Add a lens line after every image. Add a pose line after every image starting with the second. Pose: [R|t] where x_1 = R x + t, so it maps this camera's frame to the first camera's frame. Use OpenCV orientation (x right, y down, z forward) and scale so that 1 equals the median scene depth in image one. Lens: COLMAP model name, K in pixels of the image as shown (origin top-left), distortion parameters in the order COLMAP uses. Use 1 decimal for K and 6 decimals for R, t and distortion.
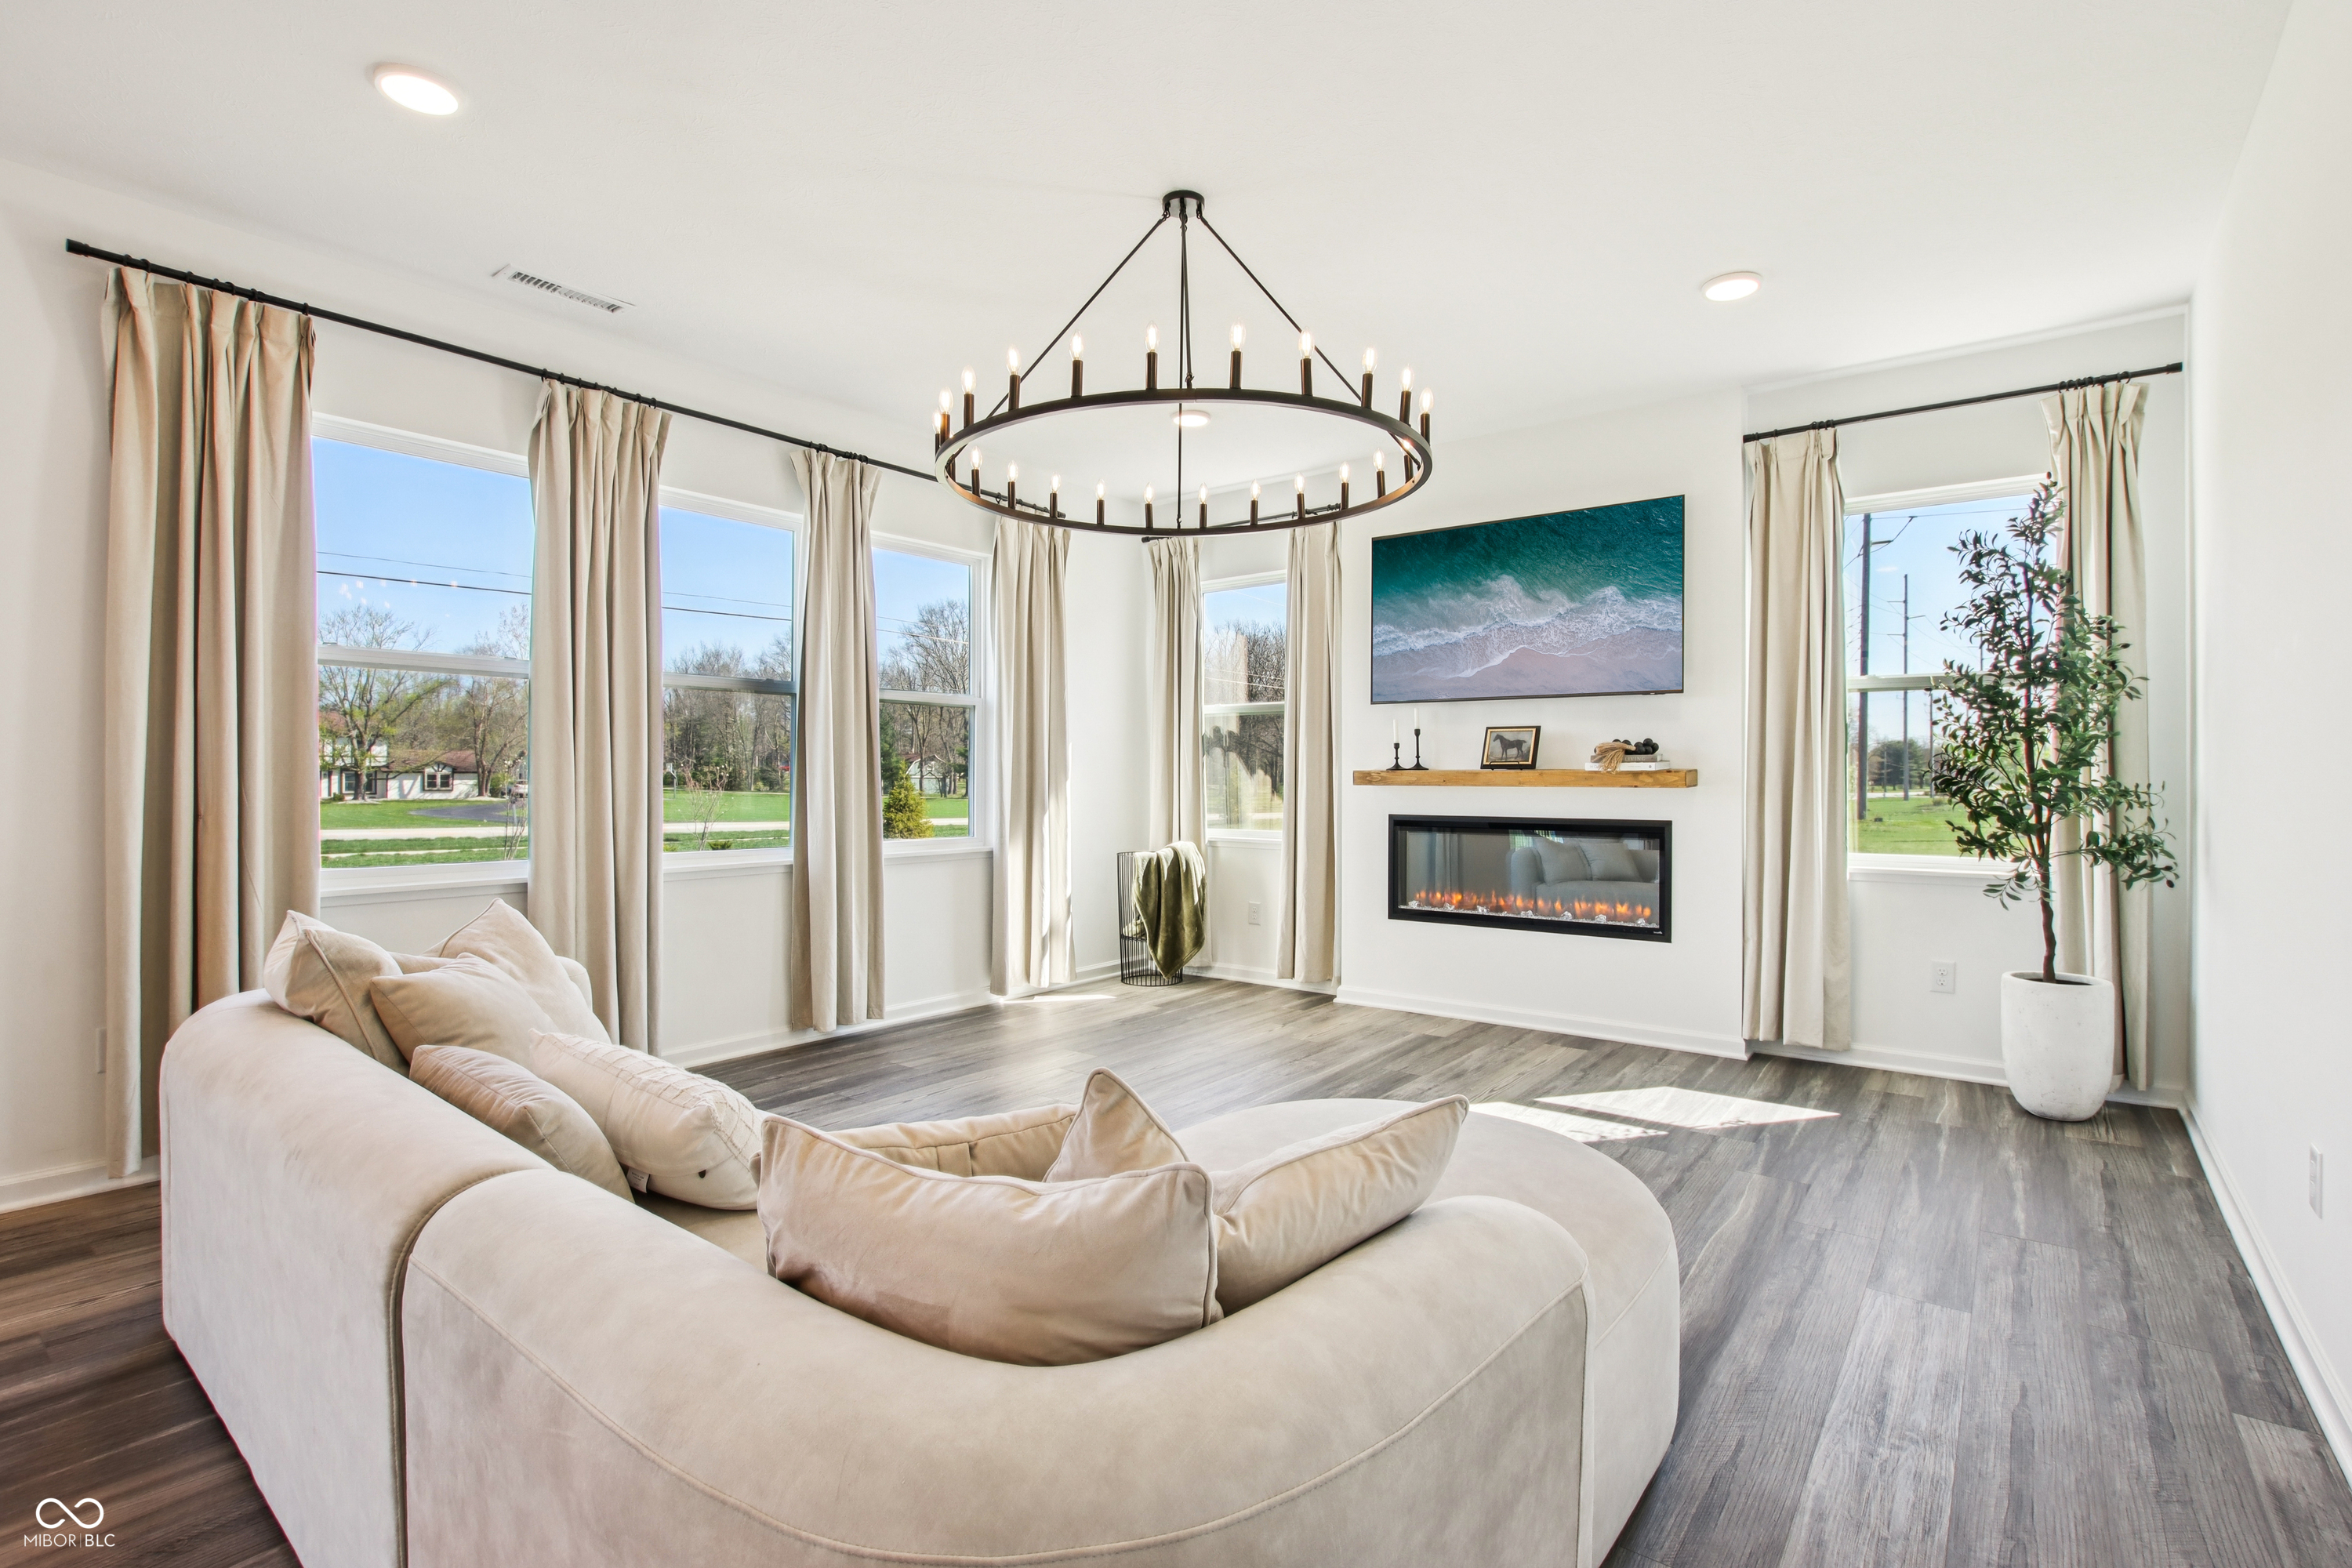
lens RADIAL K [[1106.9, 0, 1176.2], [0, 1106.9, 784.8], [0, 0, 1]] dist [-0.022667, 0.003878]
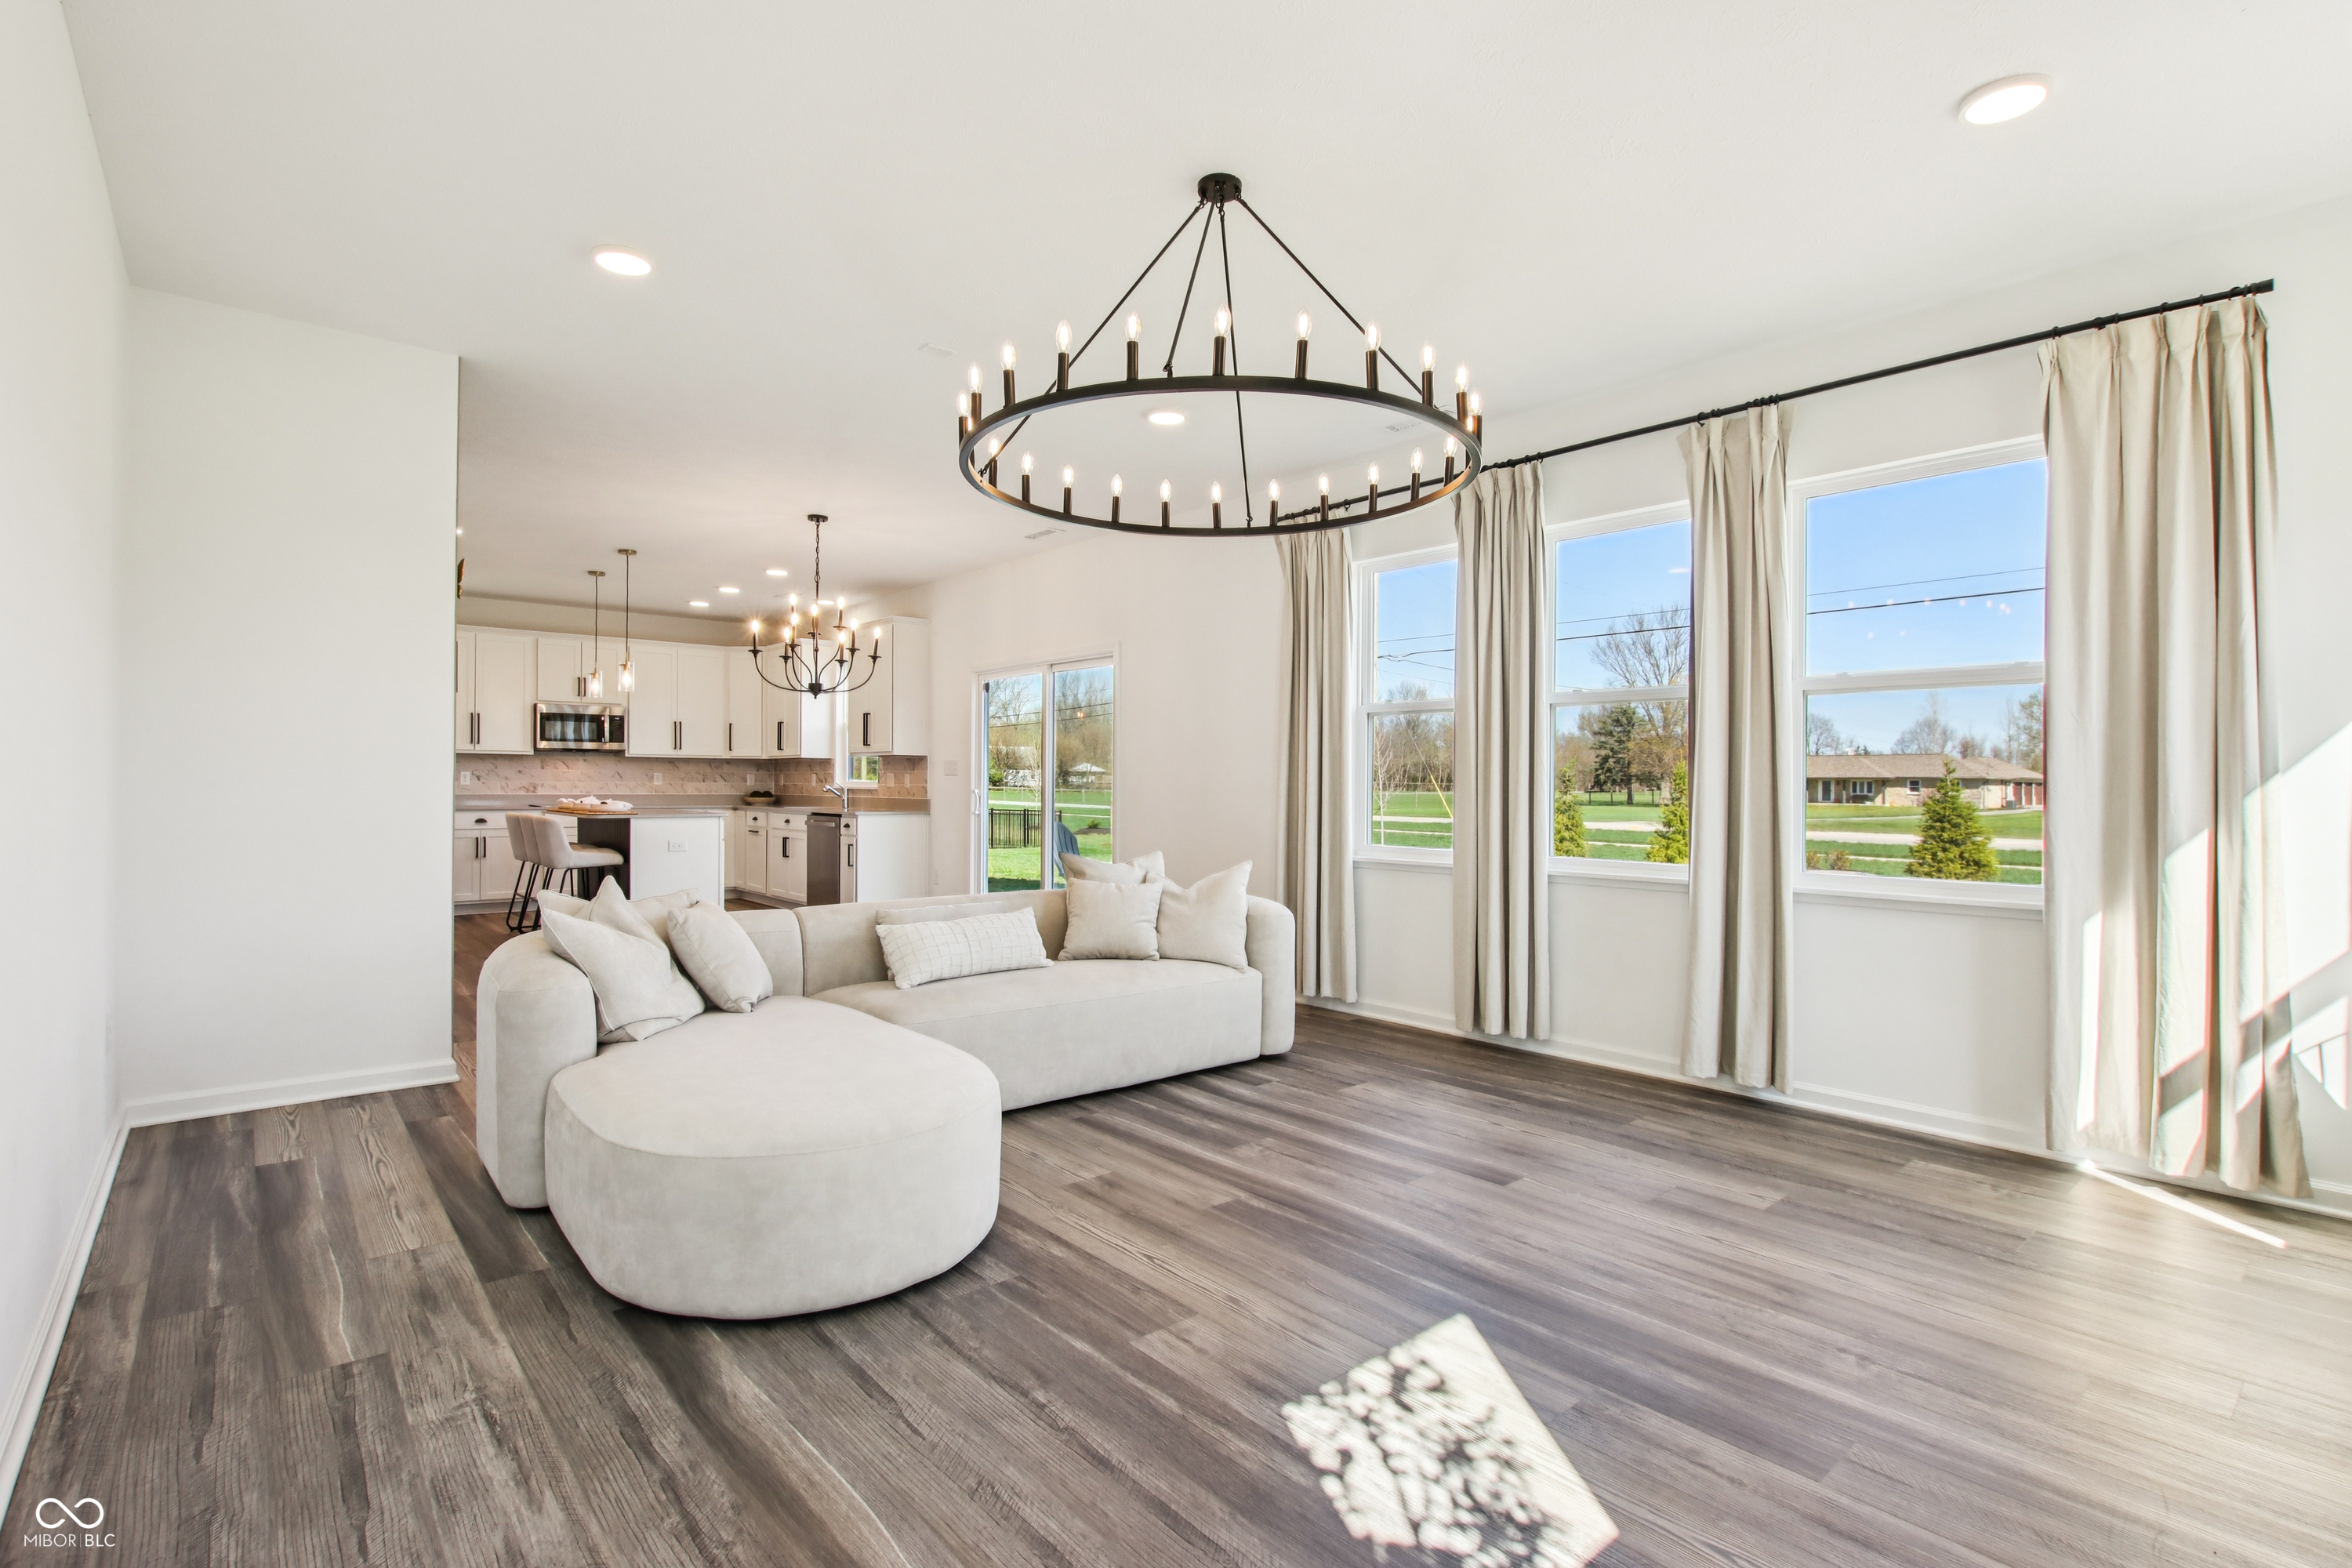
lens RADIAL K [[1106.9, 0, 1146.1], [0, 1106.9, 772.8], [0, 0, 1]] dist [-0.022667, 0.003878]
pose [[-0.217023, -0.011917, -0.976094, 0.627278], [-0.013630, 0.999865, -0.009176, -0.003827], [0.976071, 0.011313, -0.217156, 0.752476]]
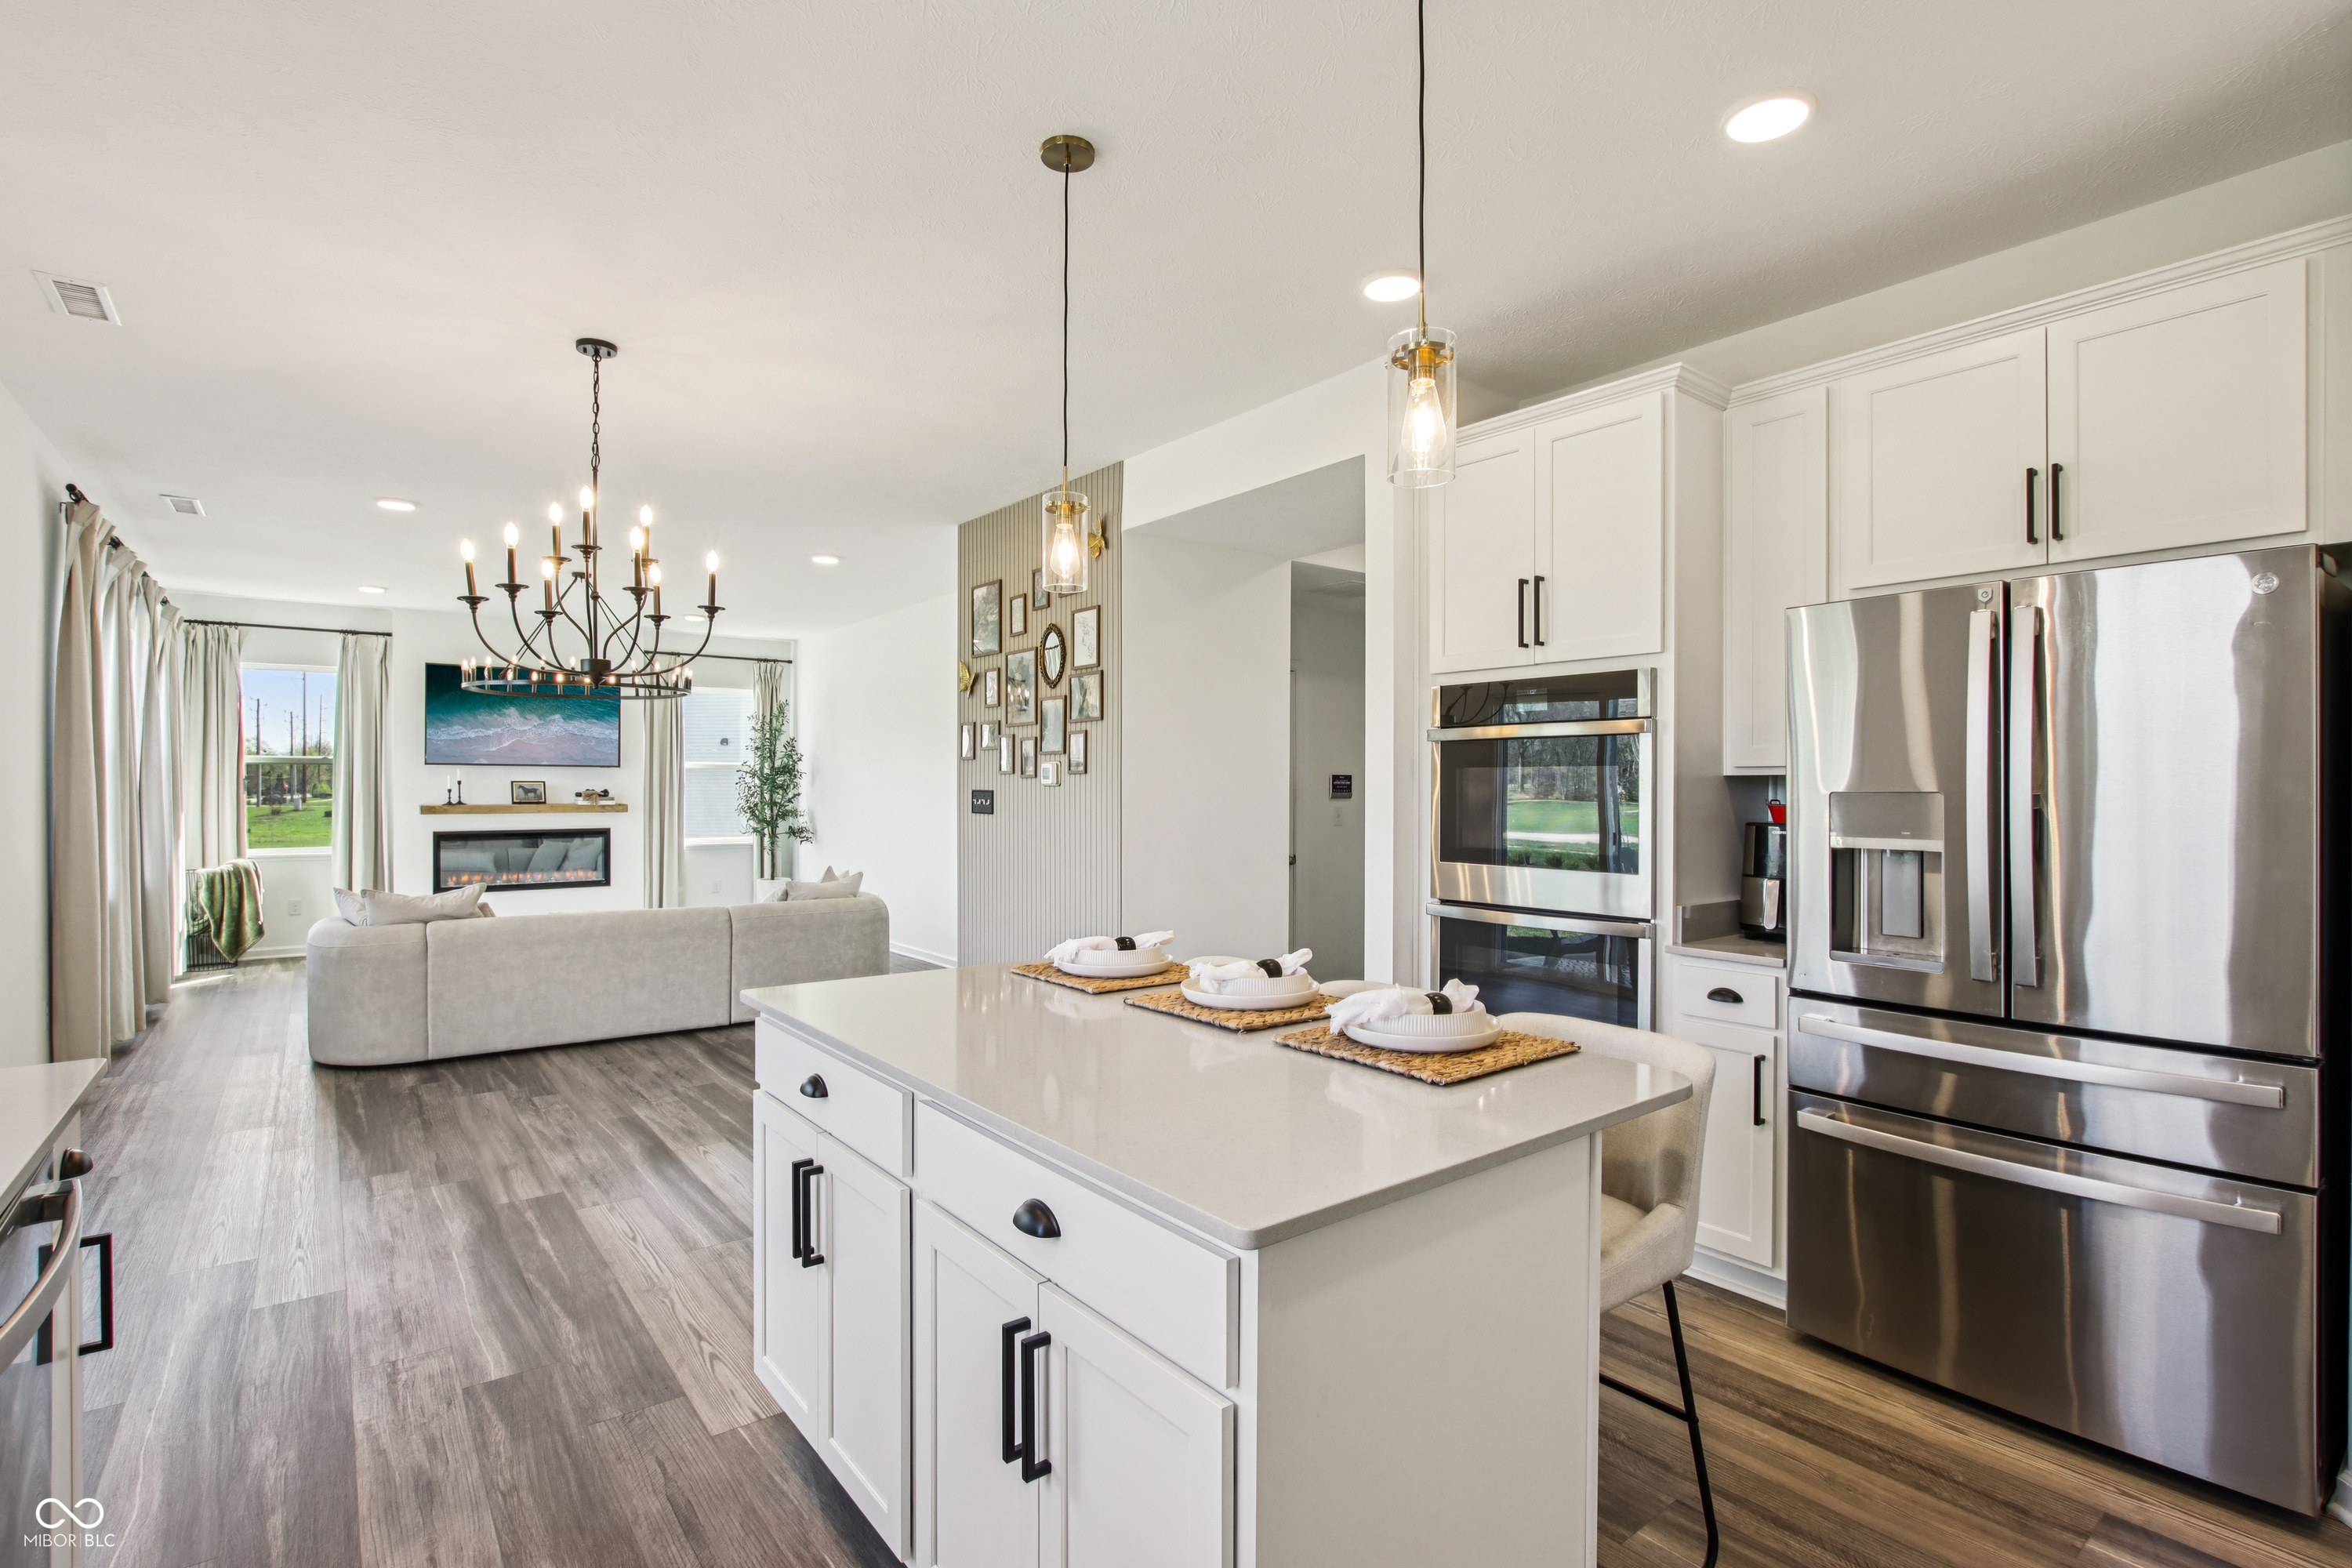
lens RADIAL K [[1106.9, 0, 1194.0], [0, 1106.9, 791.5], [0, 0, 1]] dist [-0.022667, 0.003878]
pose [[0.227239, -0.006844, 0.973815, -1.329298], [0.007498, 0.999958, 0.005278, -0.039108], [-0.973810, 0.006103, 0.227280, -0.554782]]
